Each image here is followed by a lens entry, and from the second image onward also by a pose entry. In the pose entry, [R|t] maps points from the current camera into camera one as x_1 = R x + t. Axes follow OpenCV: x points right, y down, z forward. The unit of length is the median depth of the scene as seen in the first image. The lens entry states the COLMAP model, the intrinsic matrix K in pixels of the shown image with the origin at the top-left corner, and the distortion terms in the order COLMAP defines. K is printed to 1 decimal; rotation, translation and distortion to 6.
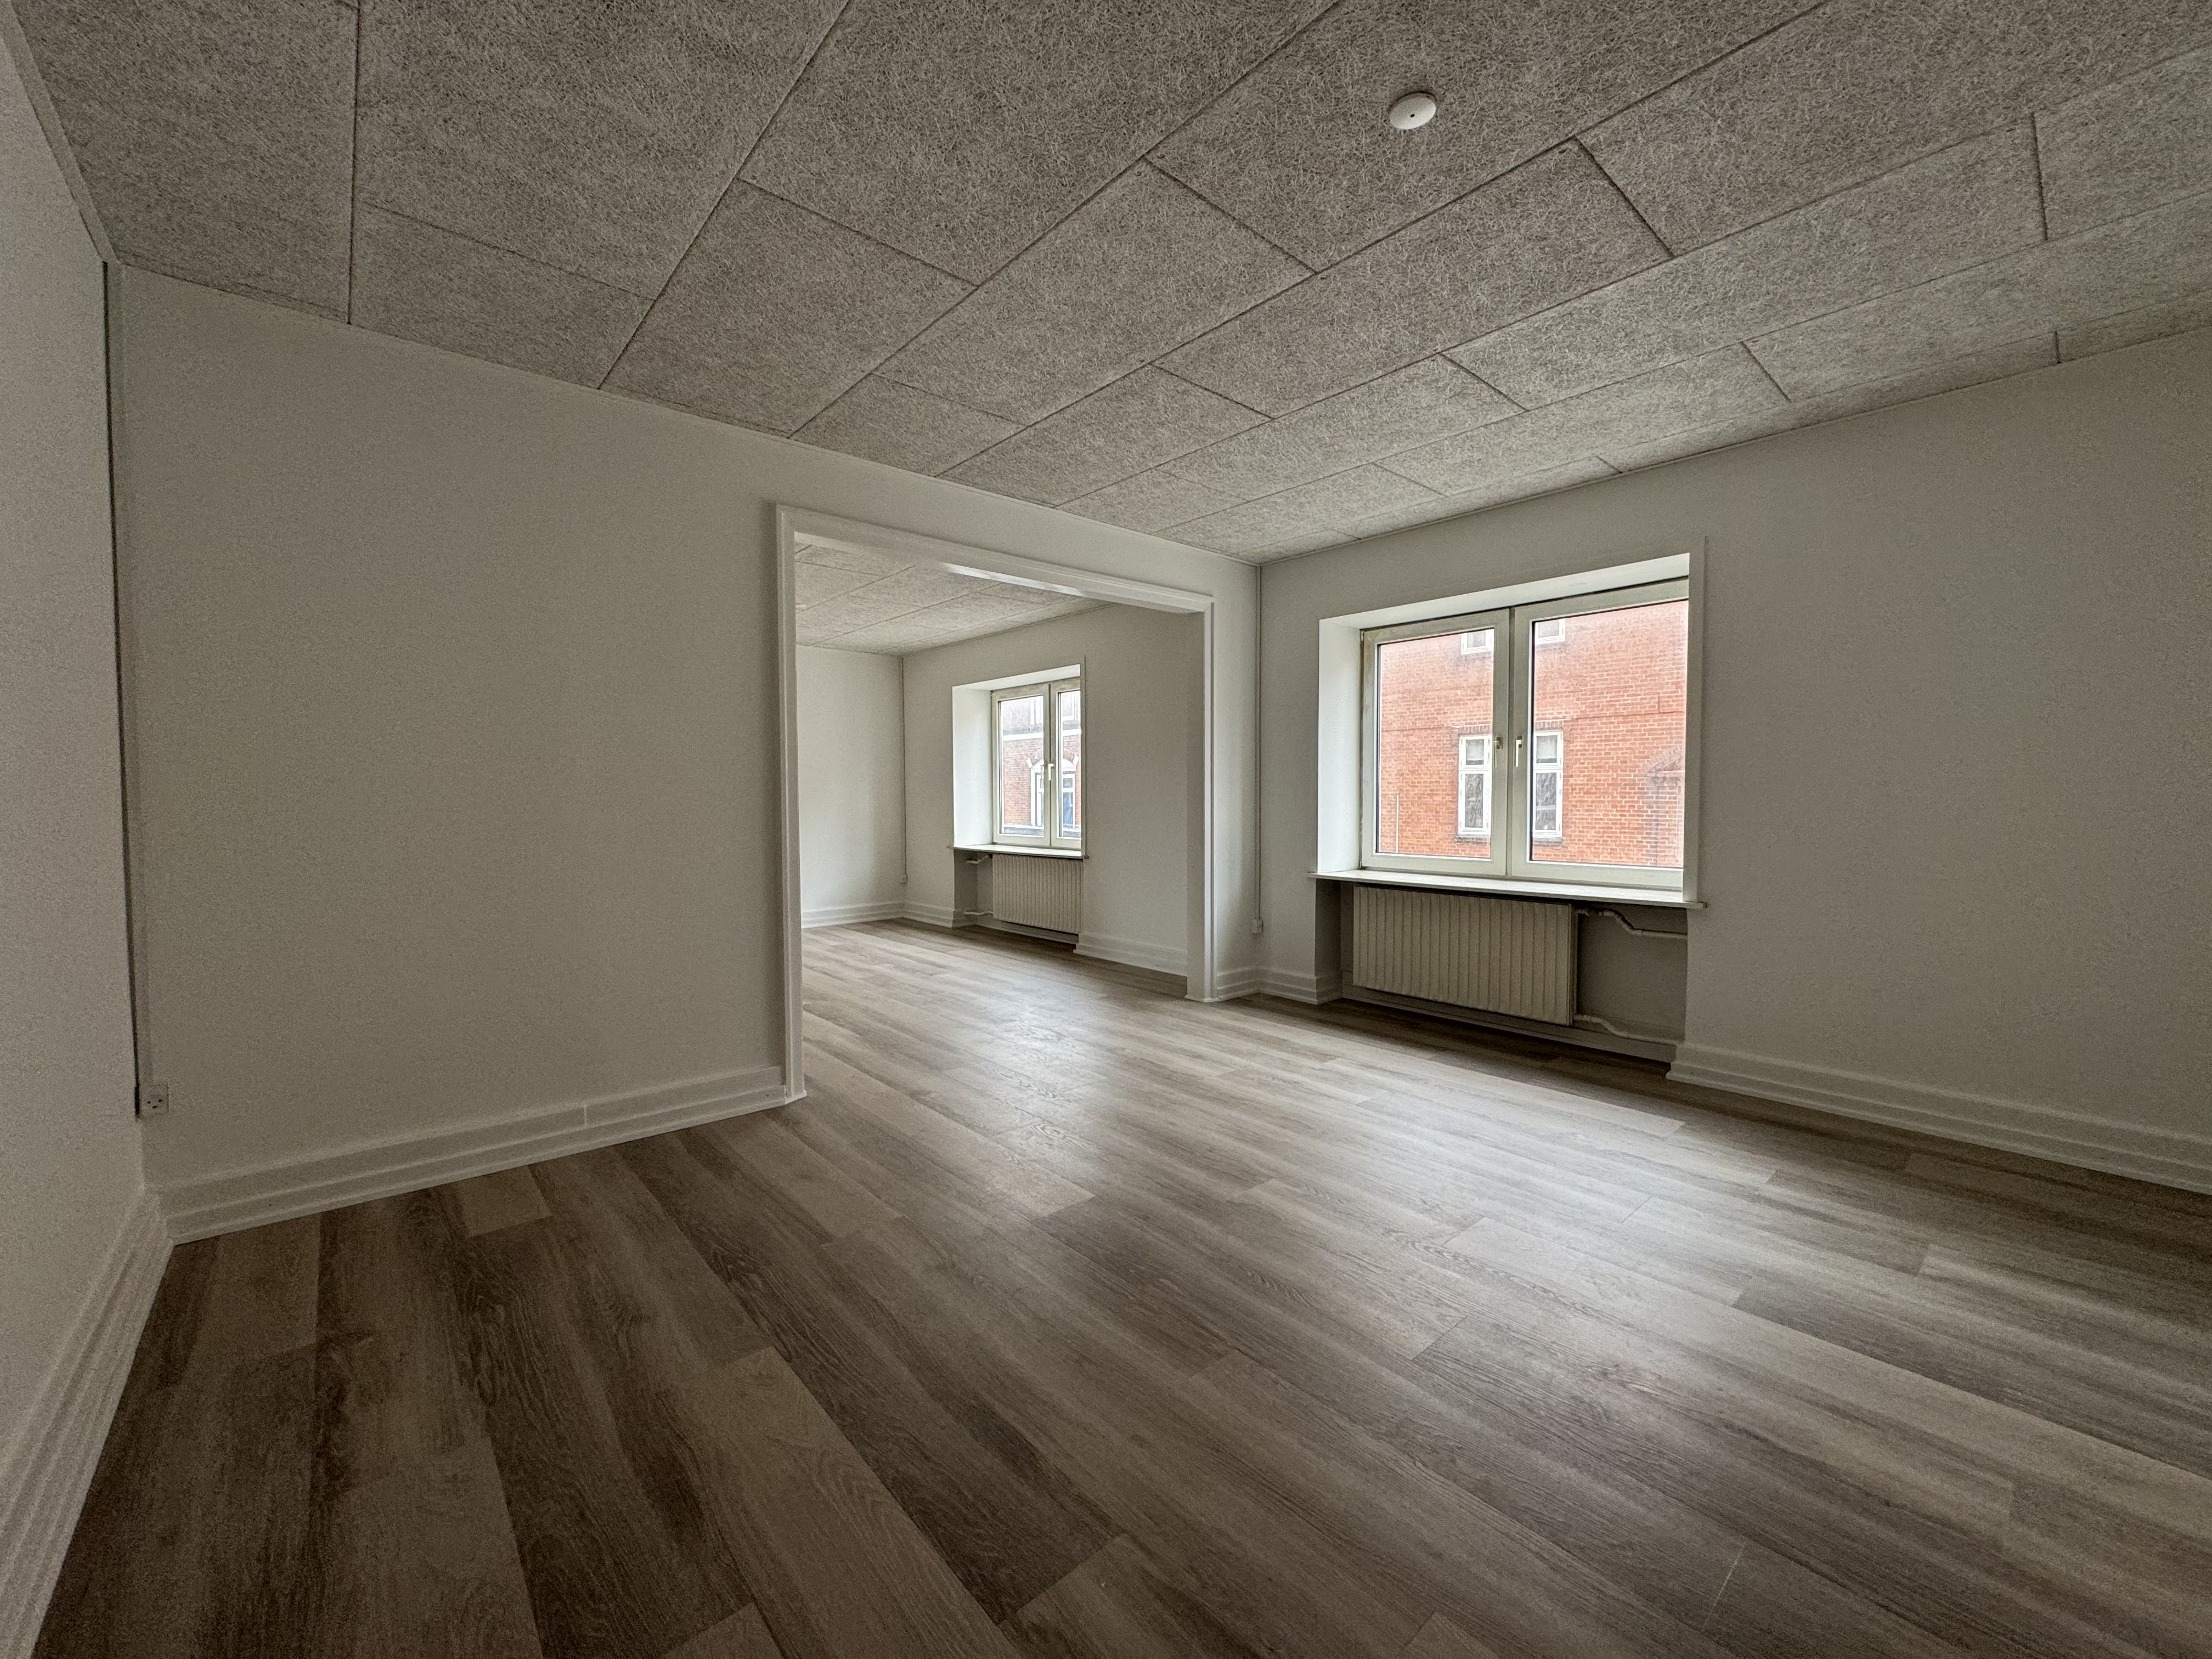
lens RADIAL K [[879.8, 0, 1106.0], [0, 879.8, 830.0], [0, 0, 1]] dist [-0.003154, -0.000073]
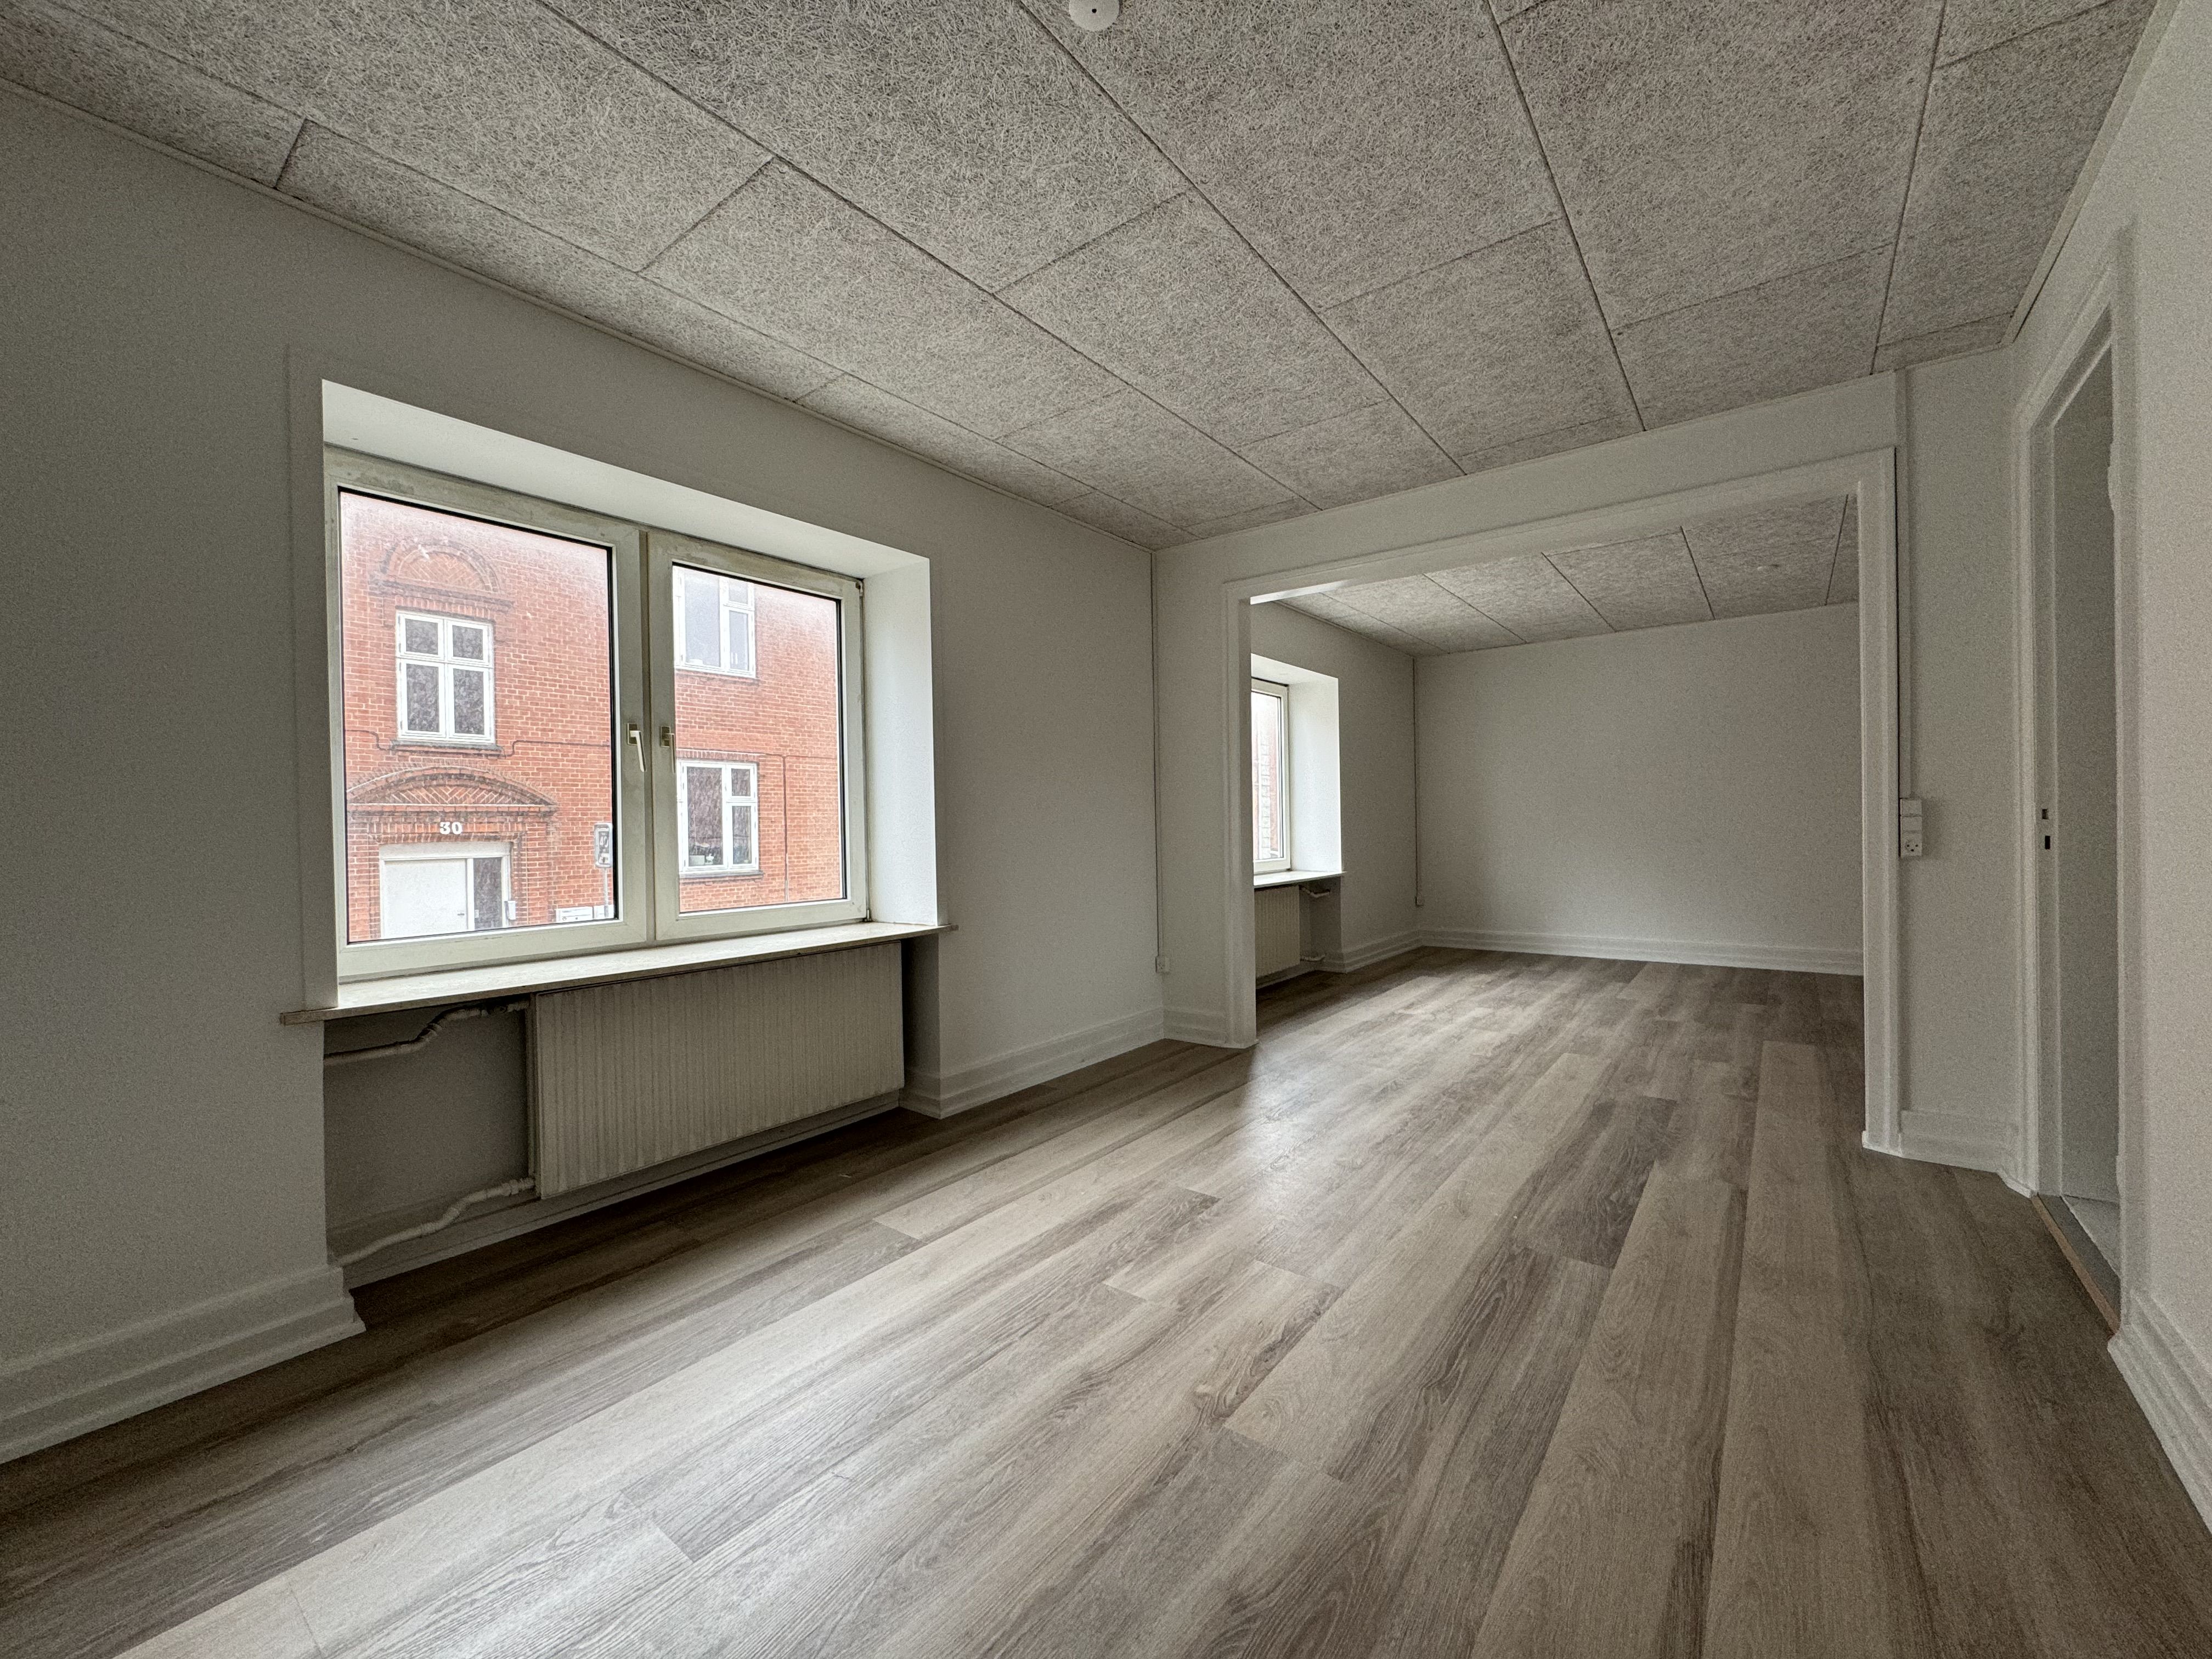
lens RADIAL K [[879.8, 0, 1109.0], [0, 879.8, 834.1], [0, 0, 1]] dist [-0.003154, -0.000073]
pose [[-0.194795, 0.021343, 0.980612, -0.819684], [0.067355, 0.997694, -0.008335, -0.022027], [-0.978529, 0.064425, -0.195784, 1.477291]]
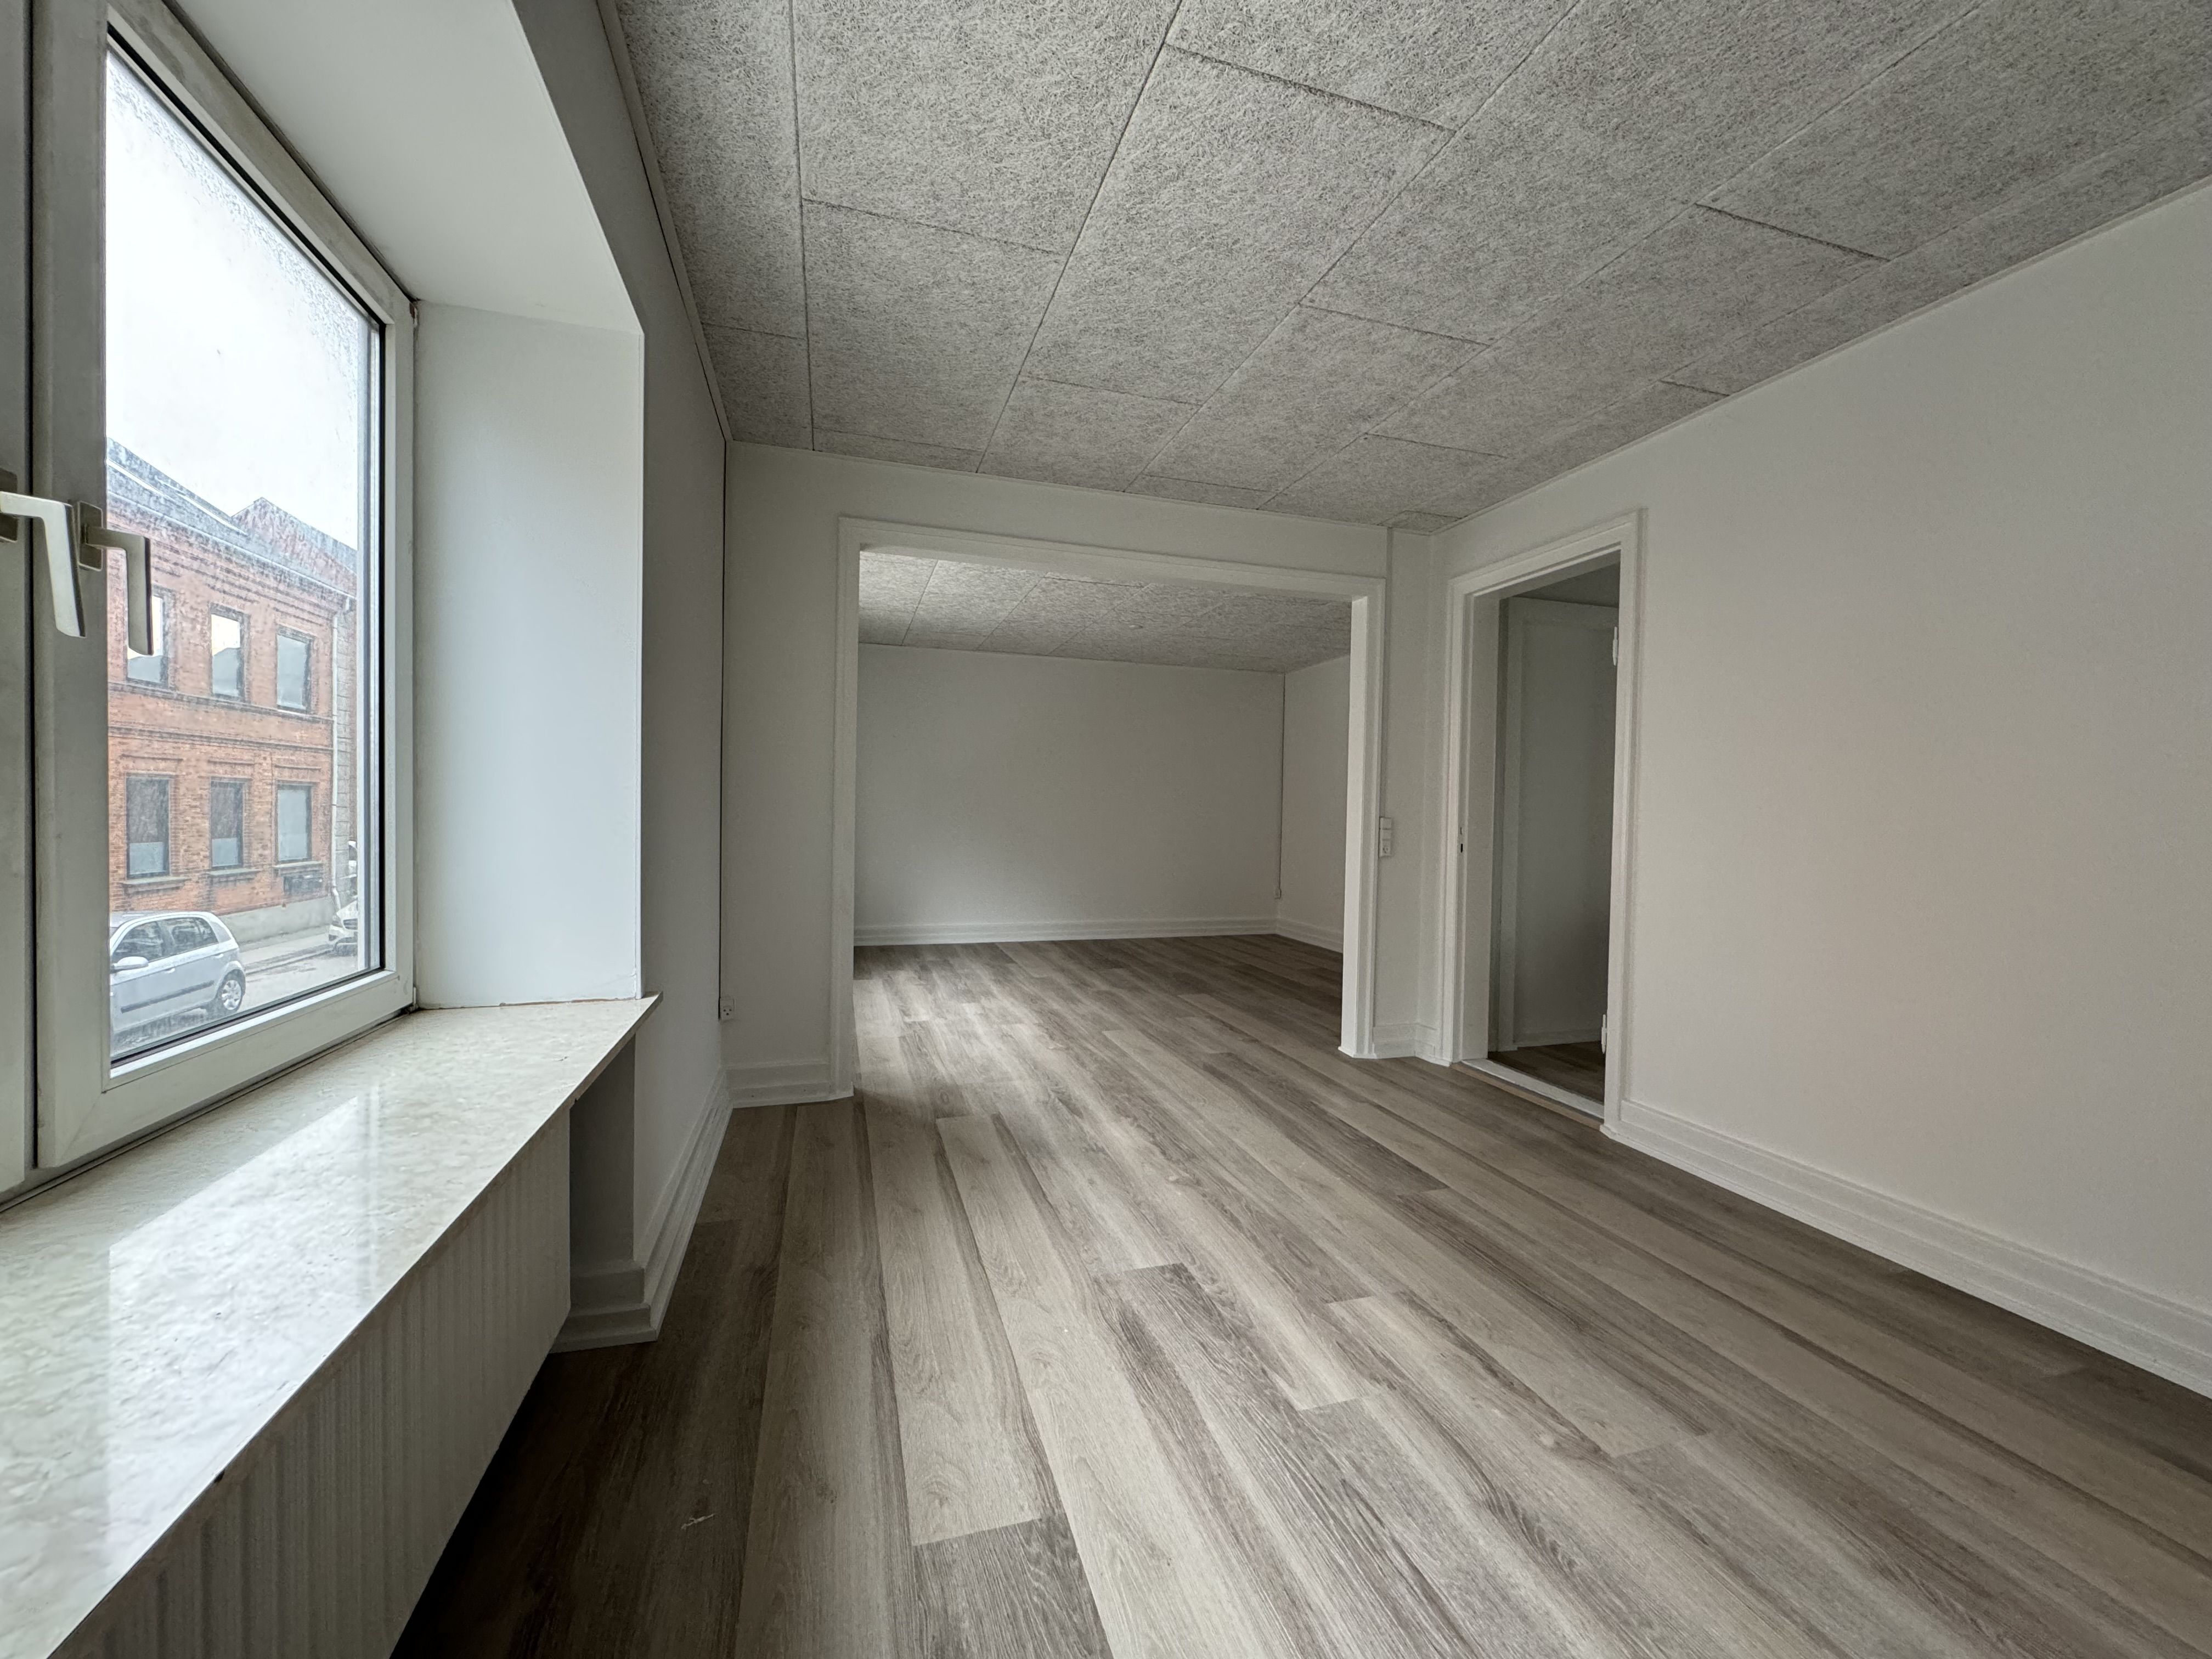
lens RADIAL K [[879.8, 0, 1108.1], [0, 879.8, 825.8], [0, 0, 1]] dist [-0.003154, -0.000073]
pose [[-0.915327, 0.007423, 0.402644, -0.427273], [0.027427, 0.998658, 0.043938, -0.053236], [-0.401777, 0.051260, -0.914302, 1.766766]]
